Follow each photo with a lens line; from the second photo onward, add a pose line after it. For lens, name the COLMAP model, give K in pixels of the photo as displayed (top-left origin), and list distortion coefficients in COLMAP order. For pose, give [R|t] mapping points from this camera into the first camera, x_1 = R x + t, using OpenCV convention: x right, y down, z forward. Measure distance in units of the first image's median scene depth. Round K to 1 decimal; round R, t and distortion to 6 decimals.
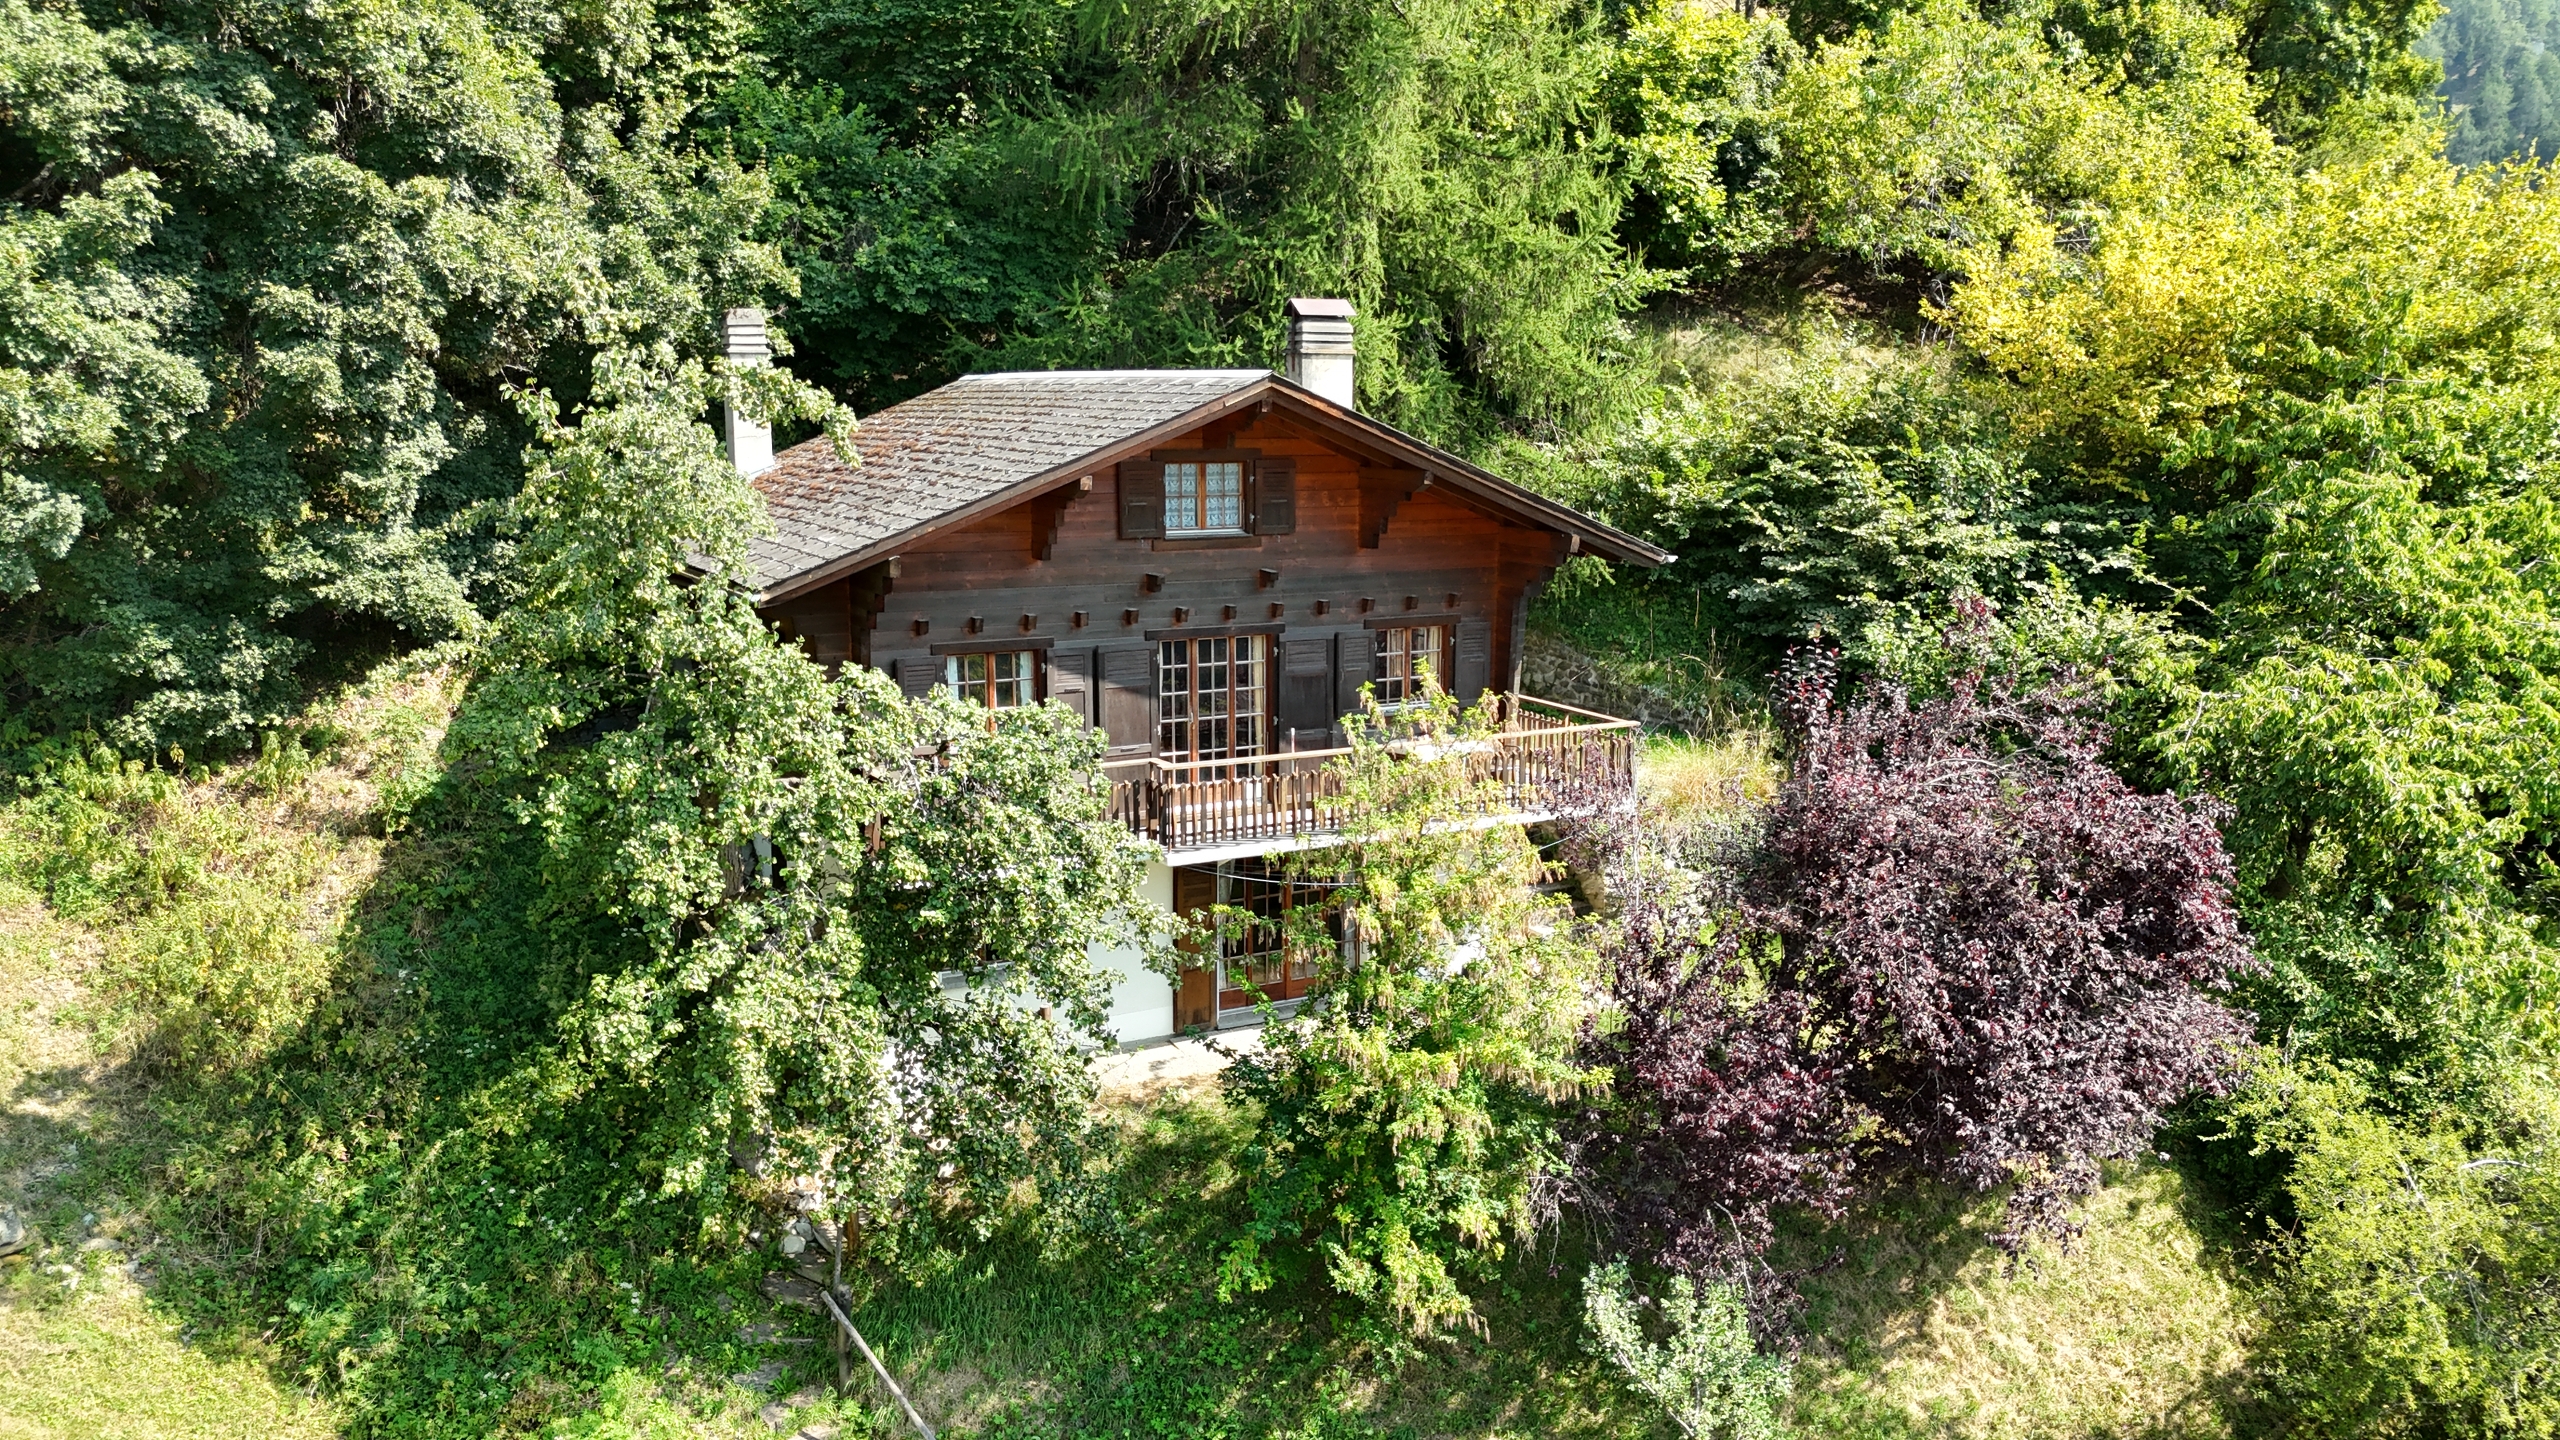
lens RADIAL K [[1903.6, 0, 1300.0], [0, 1903.6, 711.3], [0, 0, 1]] dist [0.045385, -0.036167]
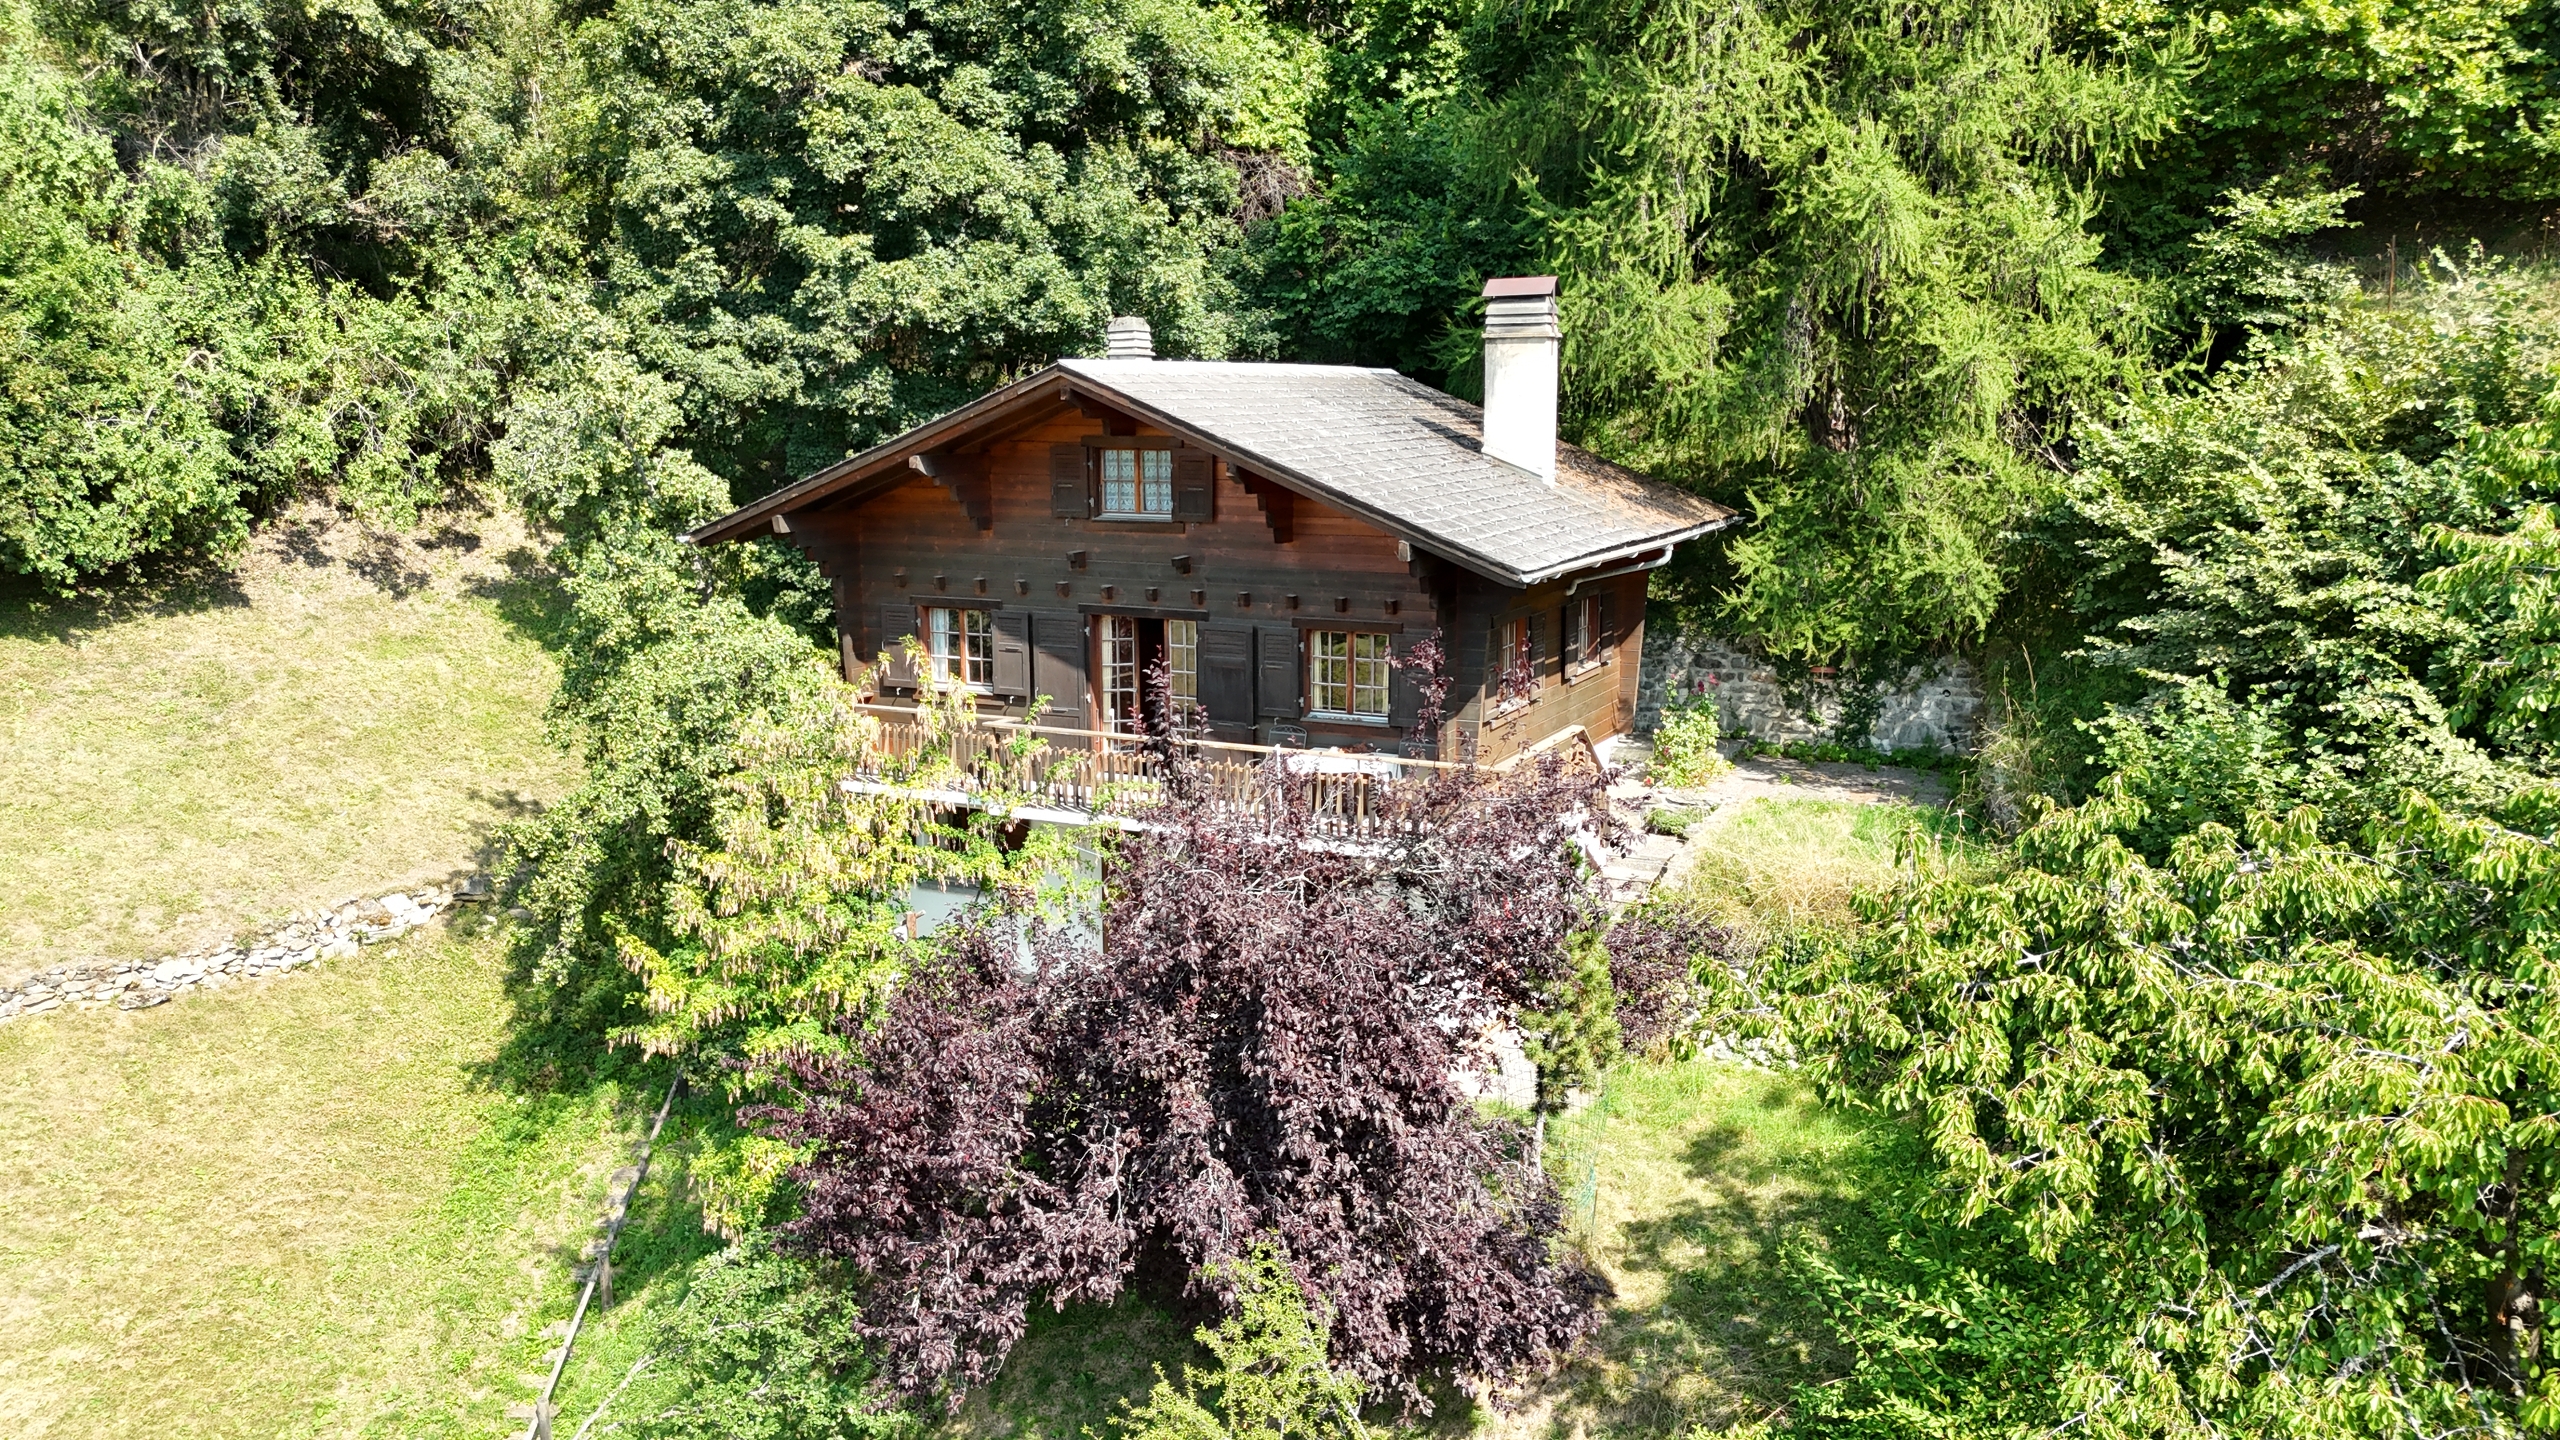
lens RADIAL K [[1903.6, 0, 1275.4], [0, 1903.6, 698.2], [0, 0, 1]] dist [0.045385, -0.036167]
pose [[0.574402, 0.122370, -0.809375, 0.845021], [-0.126700, 0.990138, 0.059782, -0.066729], [0.808708, 0.068209, 0.584242, 0.453059]]
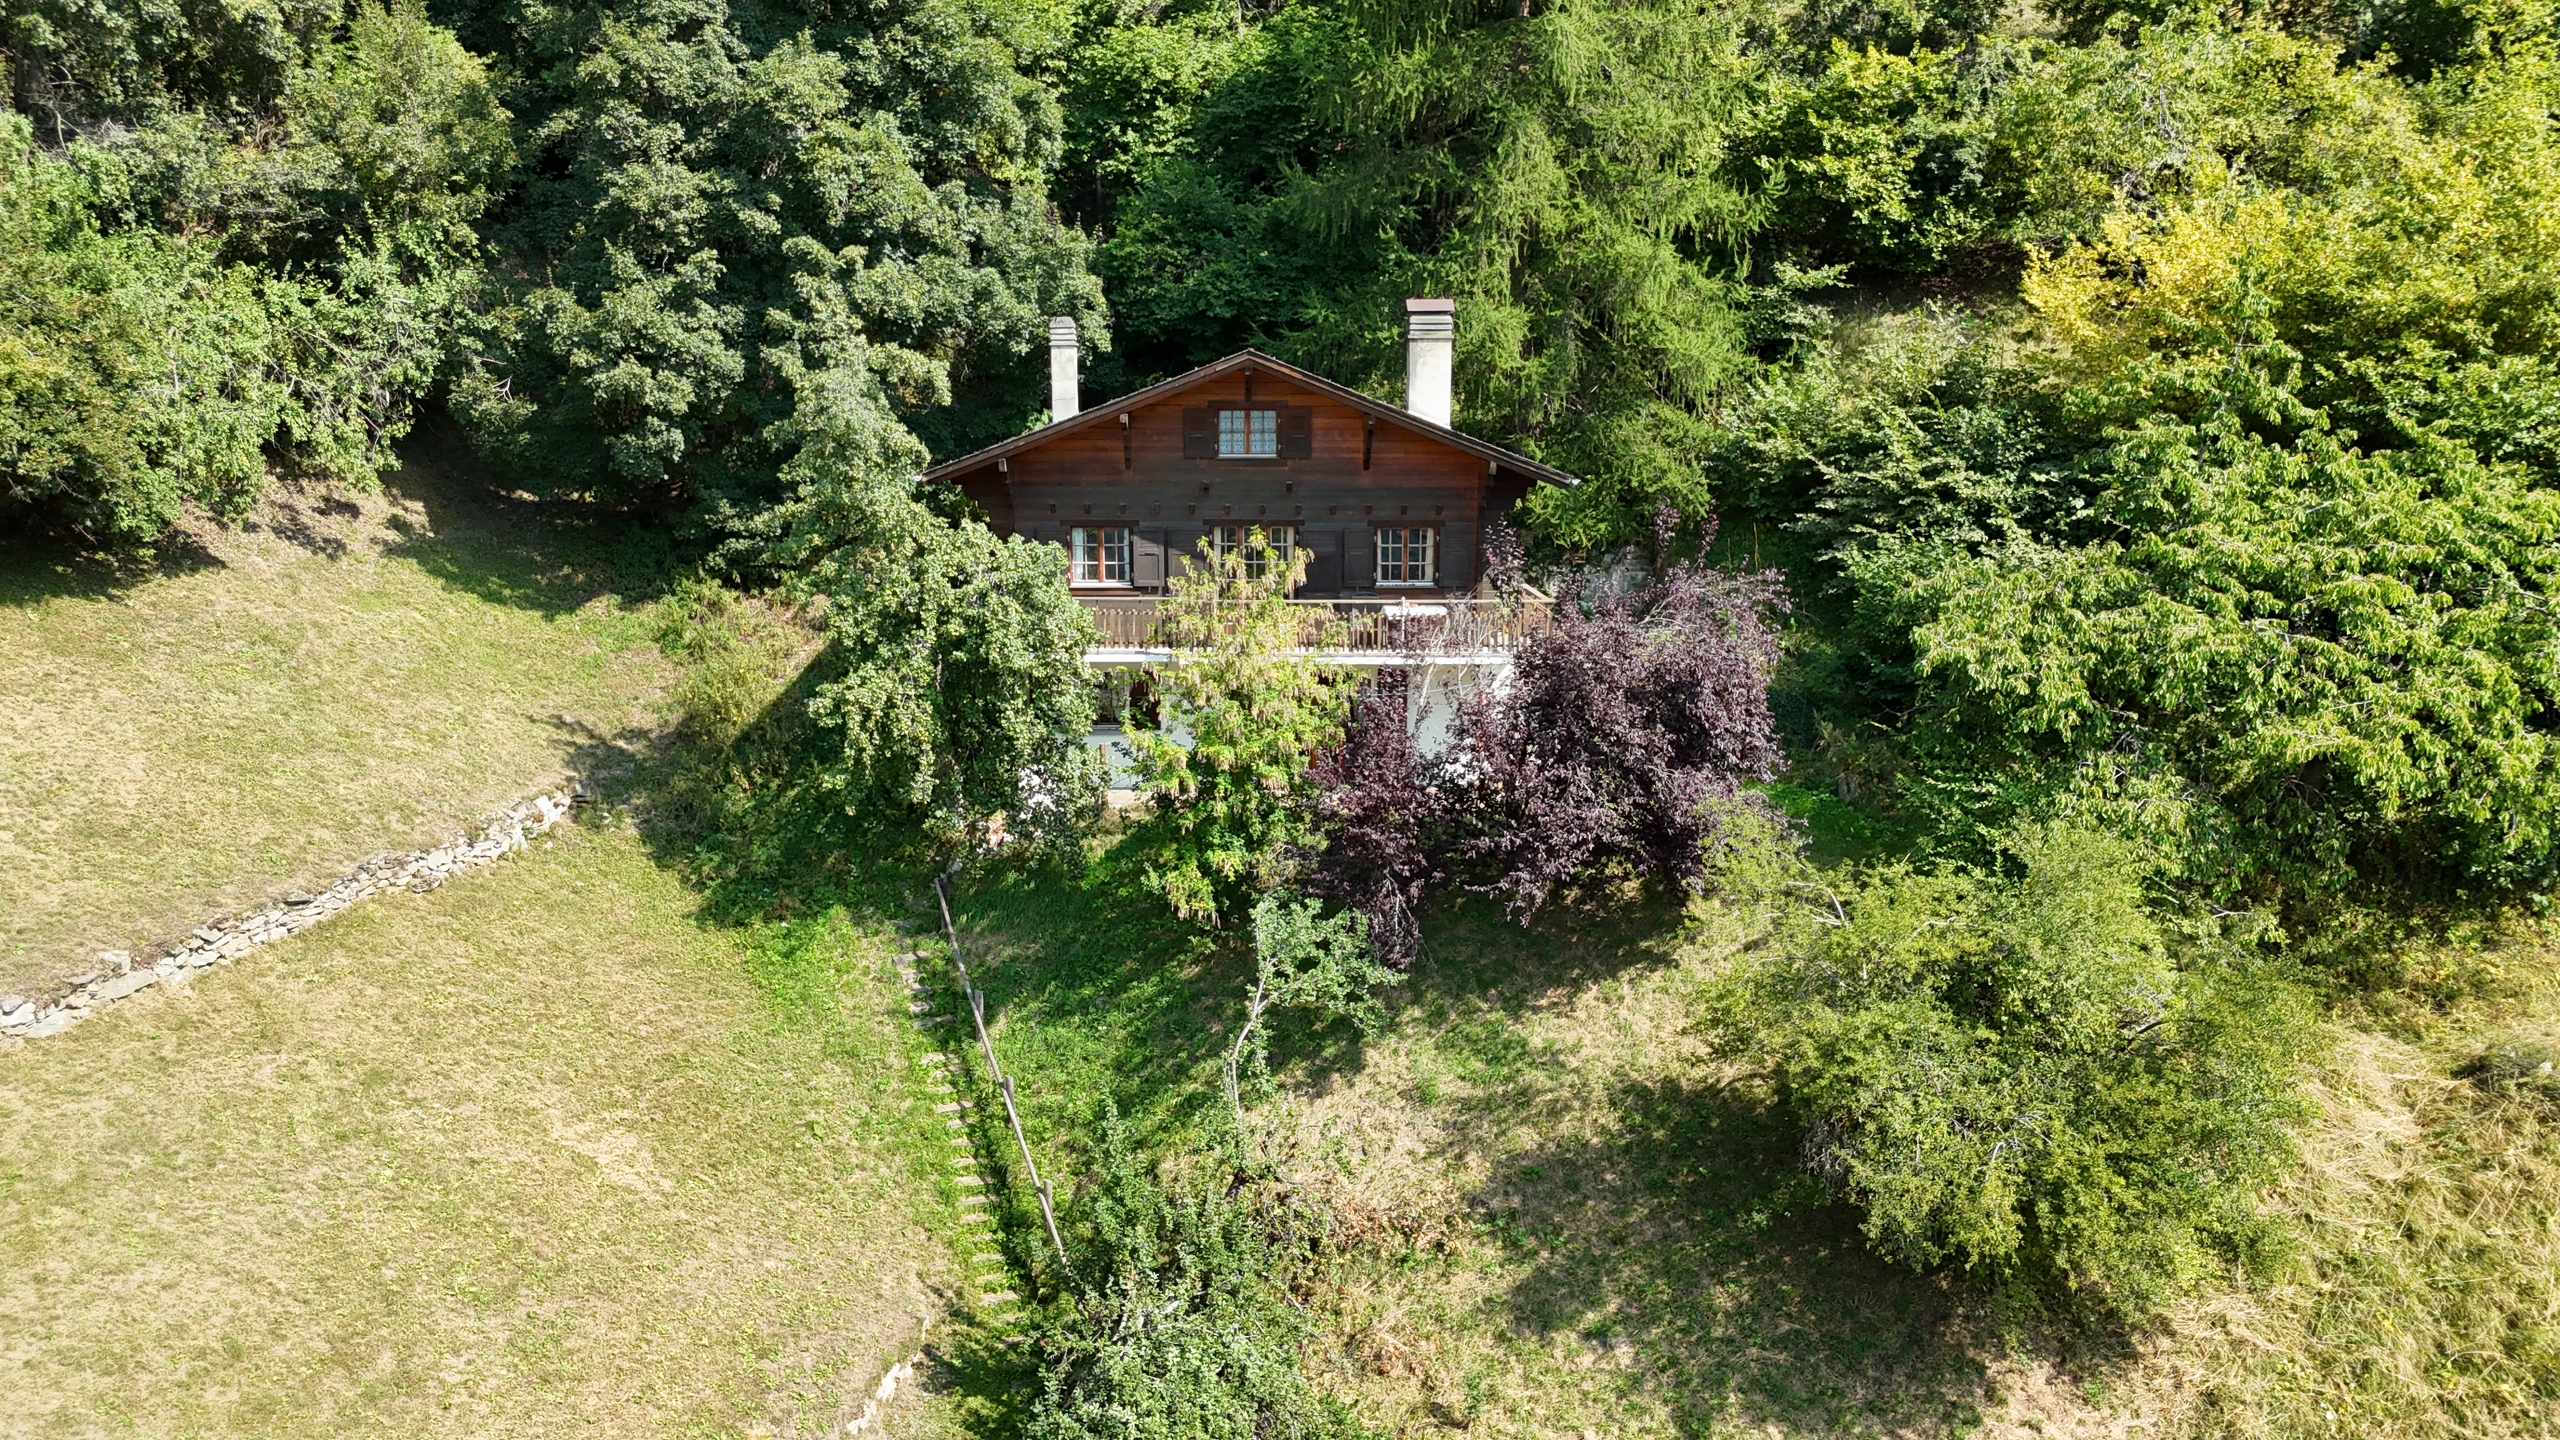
lens RADIAL K [[1903.6, 0, 1294.3], [0, 1903.6, 709.4], [0, 0, 1]] dist [0.045385, -0.036167]
pose [[0.893574, 0.069916, -0.443438, 0.669687], [-0.070696, 0.997388, 0.014798, 0.082848], [0.443315, 0.018126, 0.896183, -0.347199]]
